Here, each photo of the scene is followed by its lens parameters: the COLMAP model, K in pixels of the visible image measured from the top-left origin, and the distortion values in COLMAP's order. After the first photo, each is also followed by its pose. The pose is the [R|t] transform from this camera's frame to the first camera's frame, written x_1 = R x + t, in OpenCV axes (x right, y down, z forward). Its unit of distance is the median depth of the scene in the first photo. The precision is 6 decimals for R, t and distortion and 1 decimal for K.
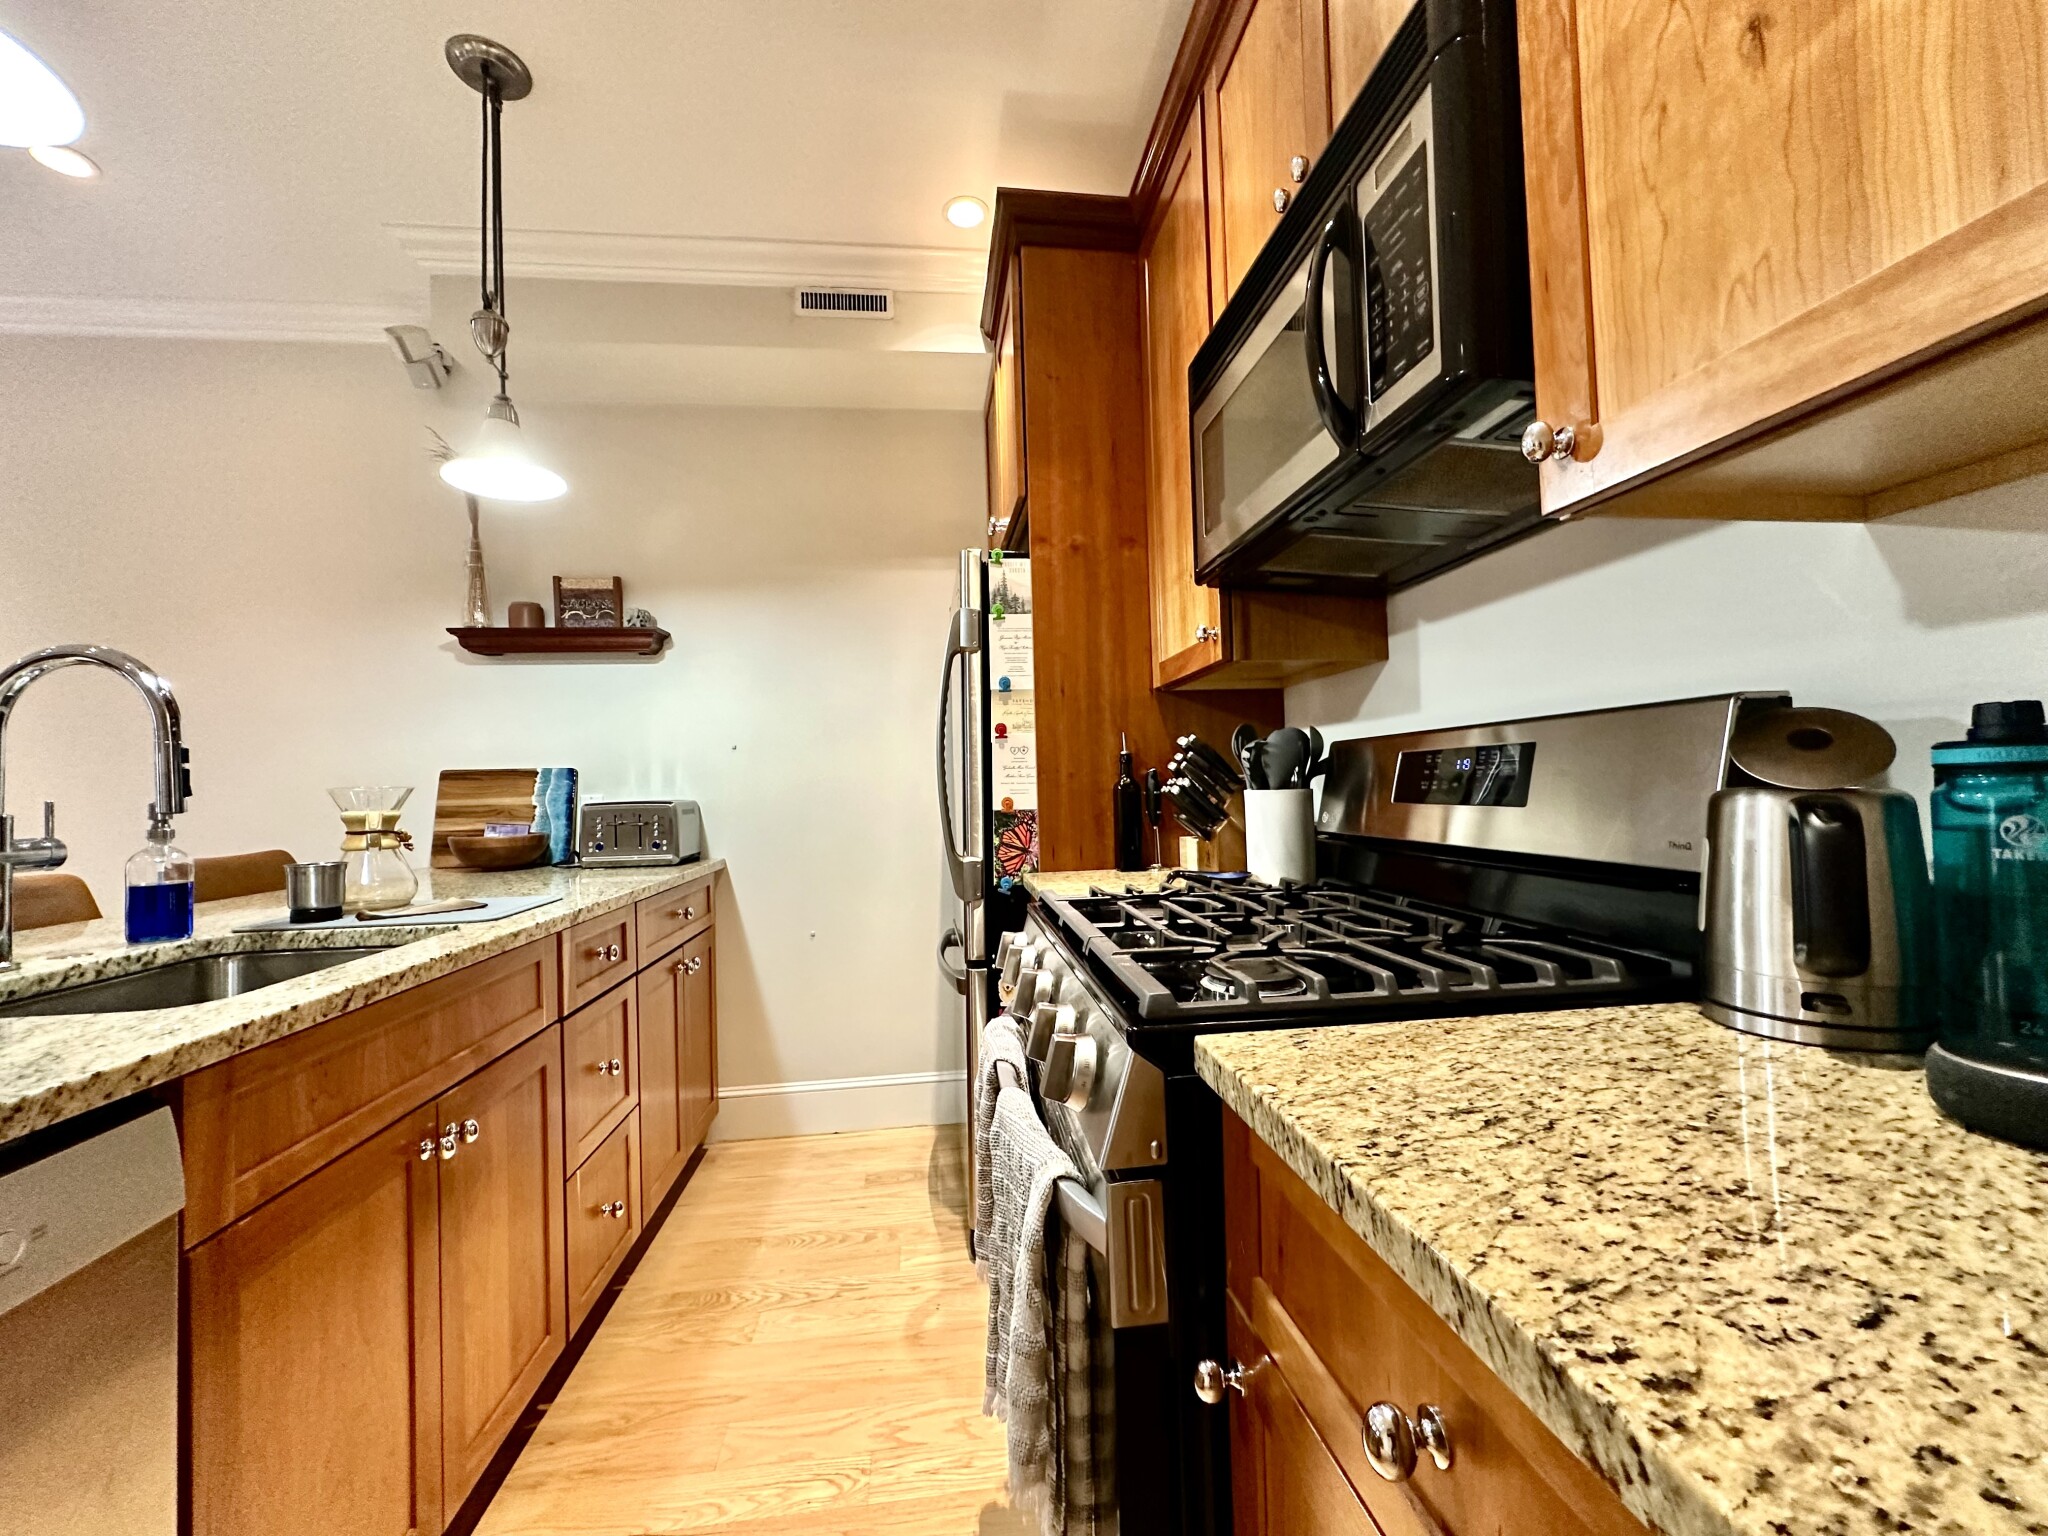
lens RADIAL K [[811.6, 0, 1020.7], [0, 811.6, 765.9], [0, 0, 1]] dist [-0.002110, 0.000716]
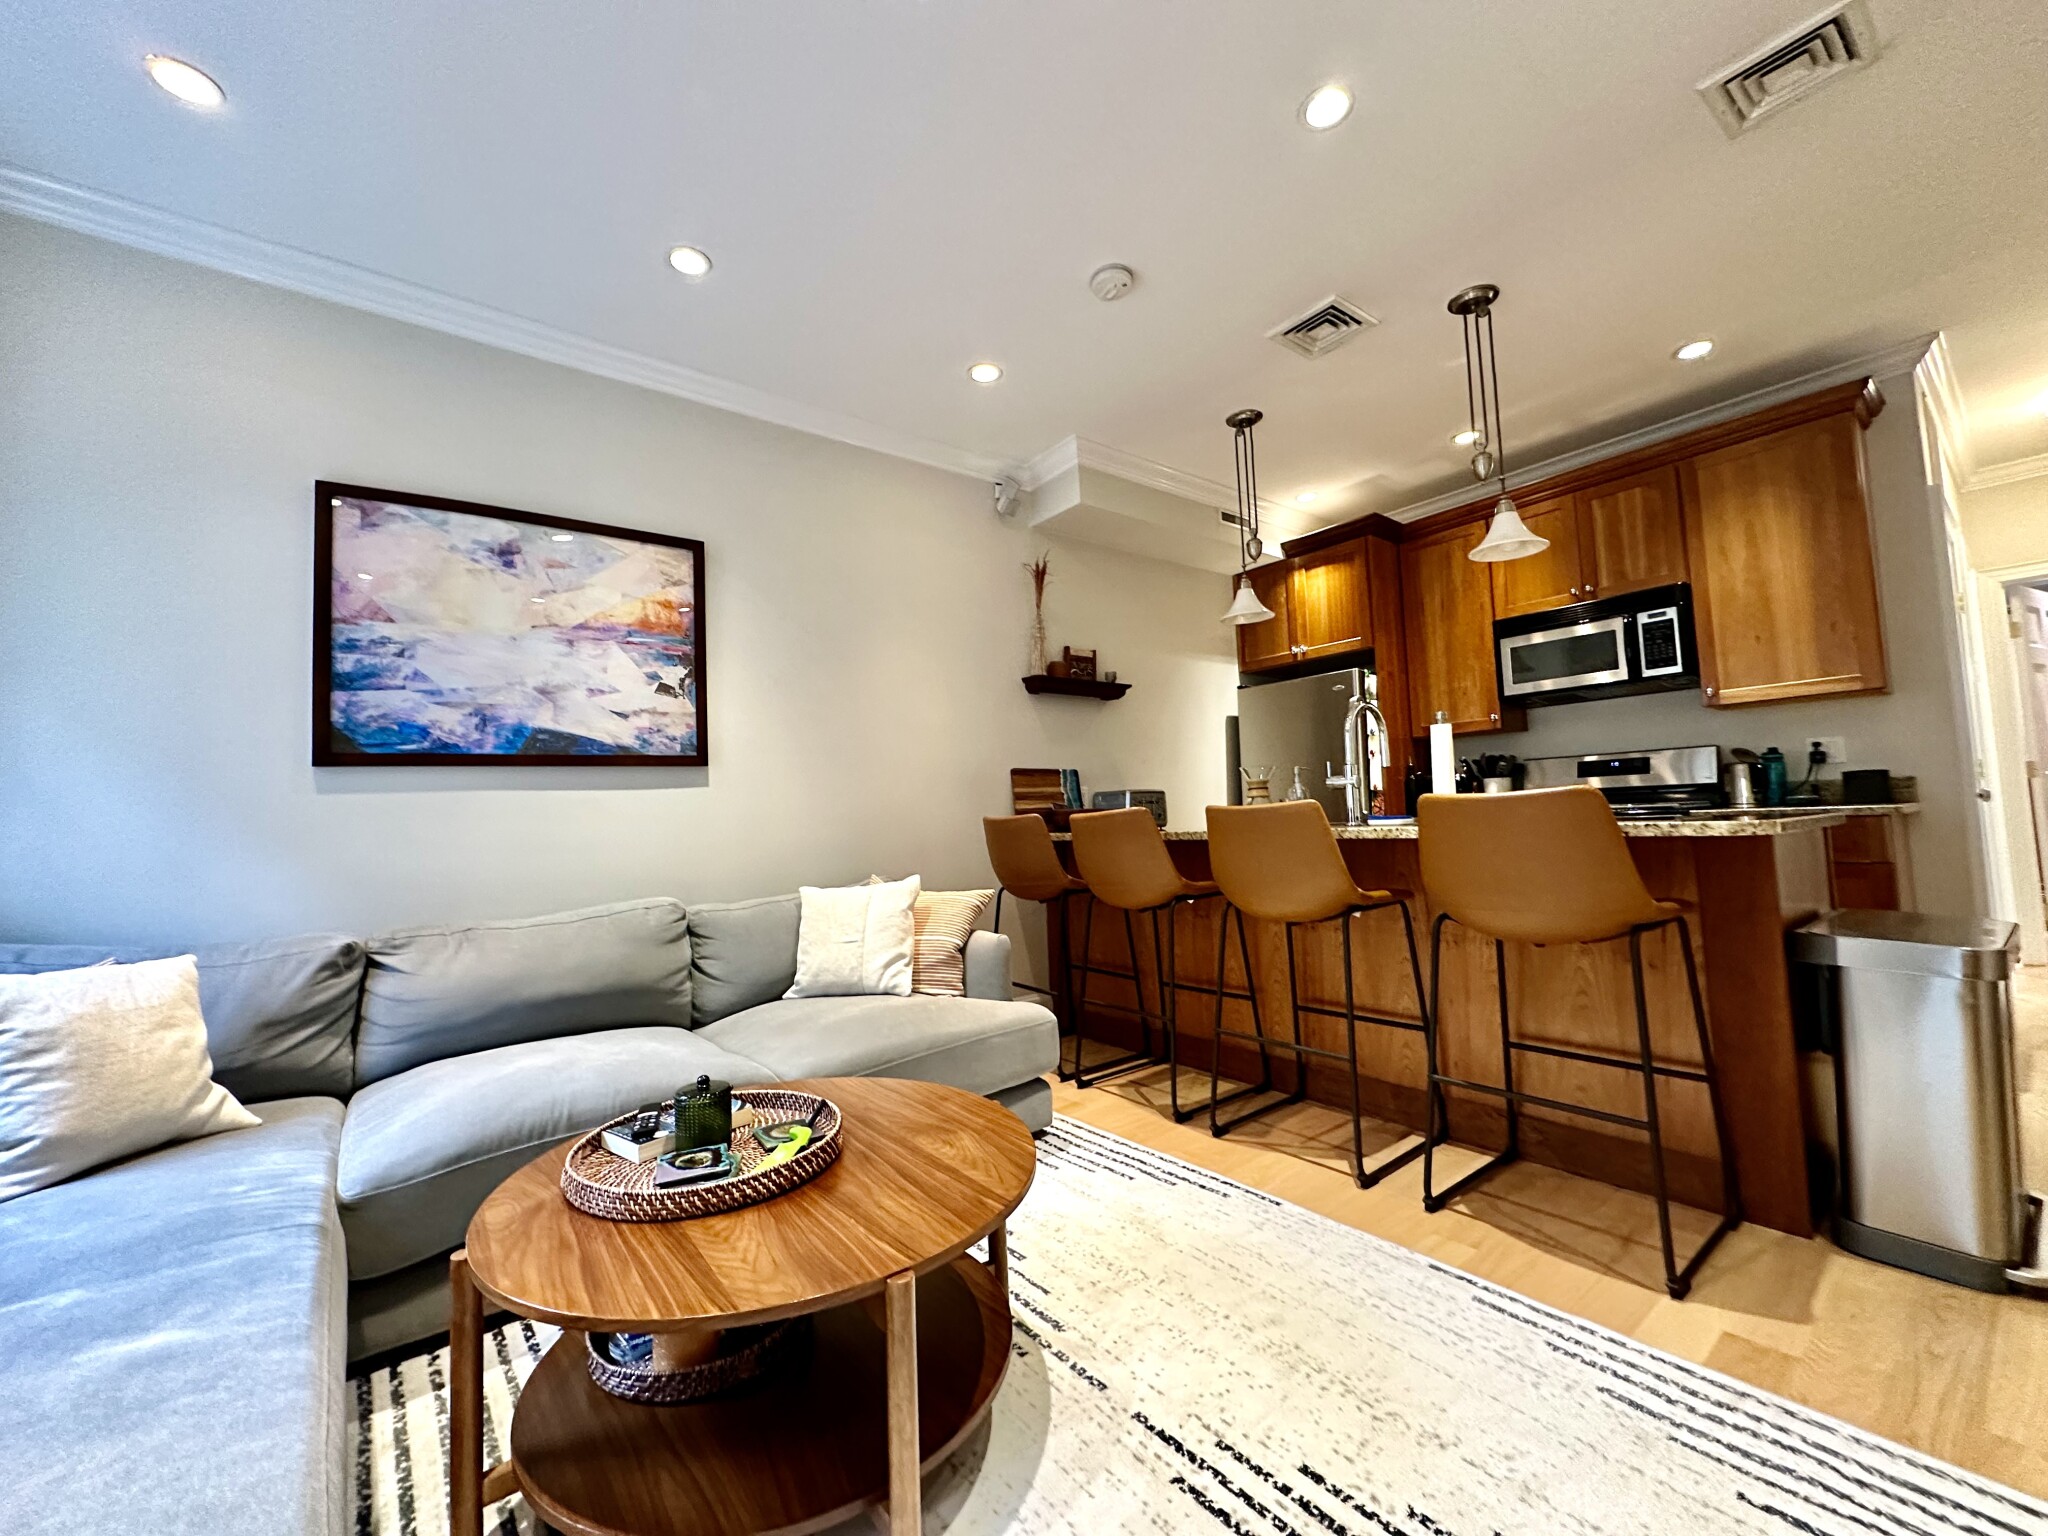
lens RADIAL K [[811.6, 0, 1020.7], [0, 811.6, 765.9], [0, 0, 1]] dist [-0.002110, 0.000716]
pose [[0.856454, 0.030928, 0.515296, -1.851432], [0.001441, 0.998057, -0.062298, 0.118195], [-0.516221, 0.054098, 0.854745, -0.346854]]
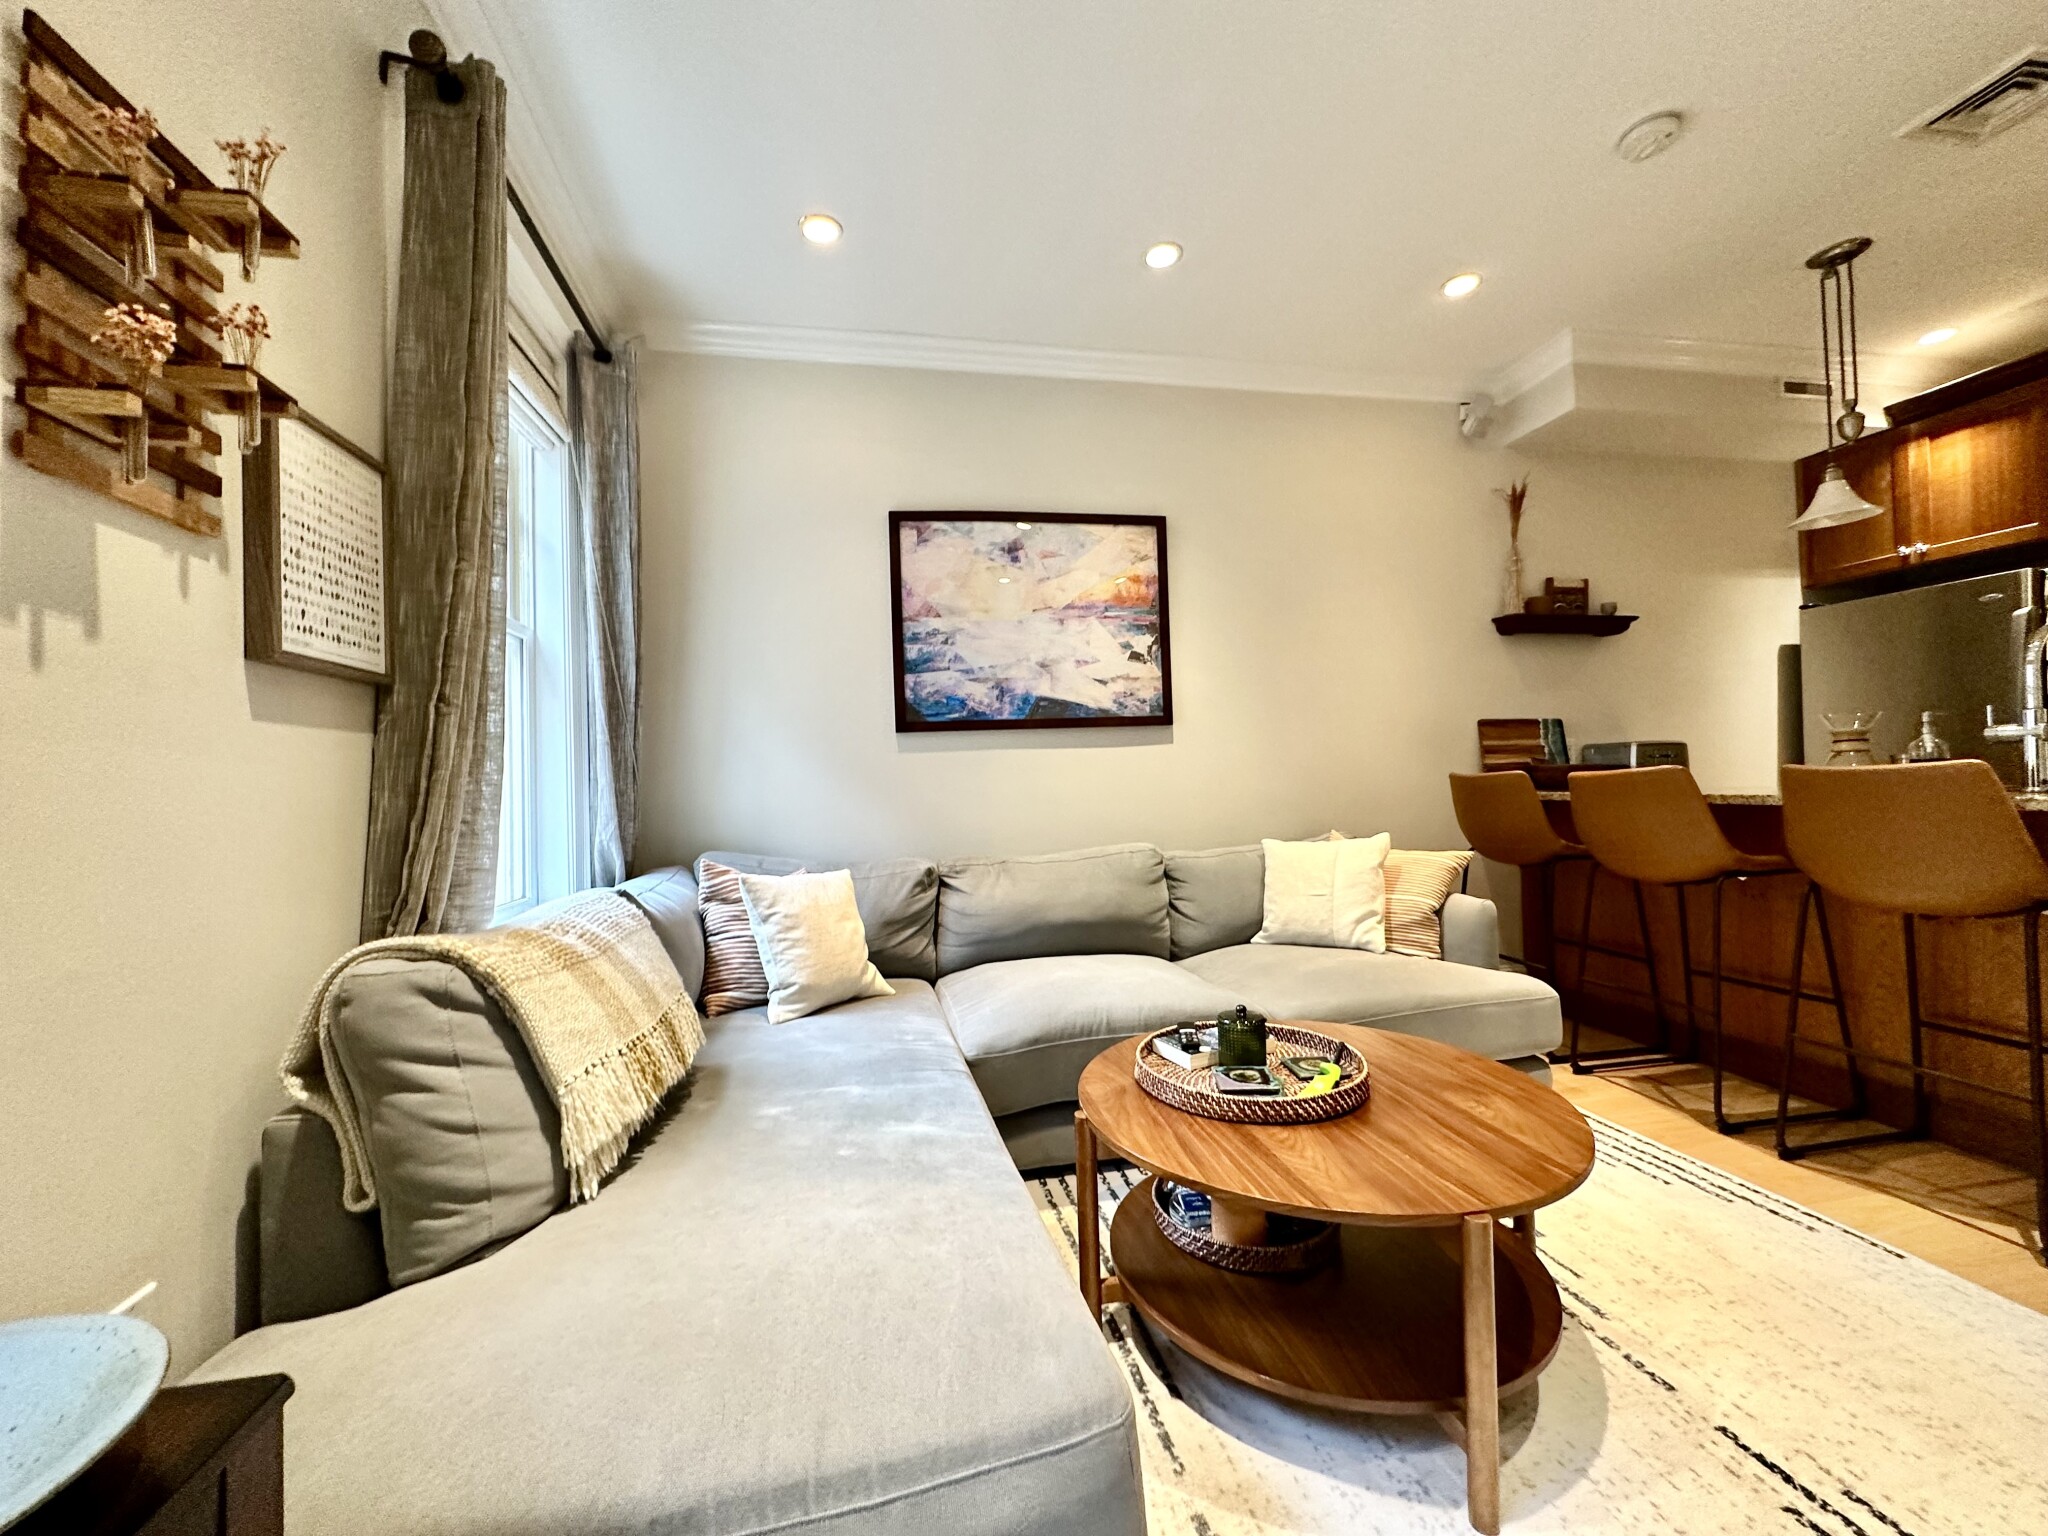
lens RADIAL K [[811.6, 0, 1020.7], [0, 811.6, 765.9], [0, 0, 1]] dist [-0.002110, 0.000716]
pose [[0.997551, 0.003231, 0.069867, -1.989042], [-0.003451, 0.999989, 0.003037, 0.103172], [-0.069857, -0.003271, 0.997552, -0.376030]]
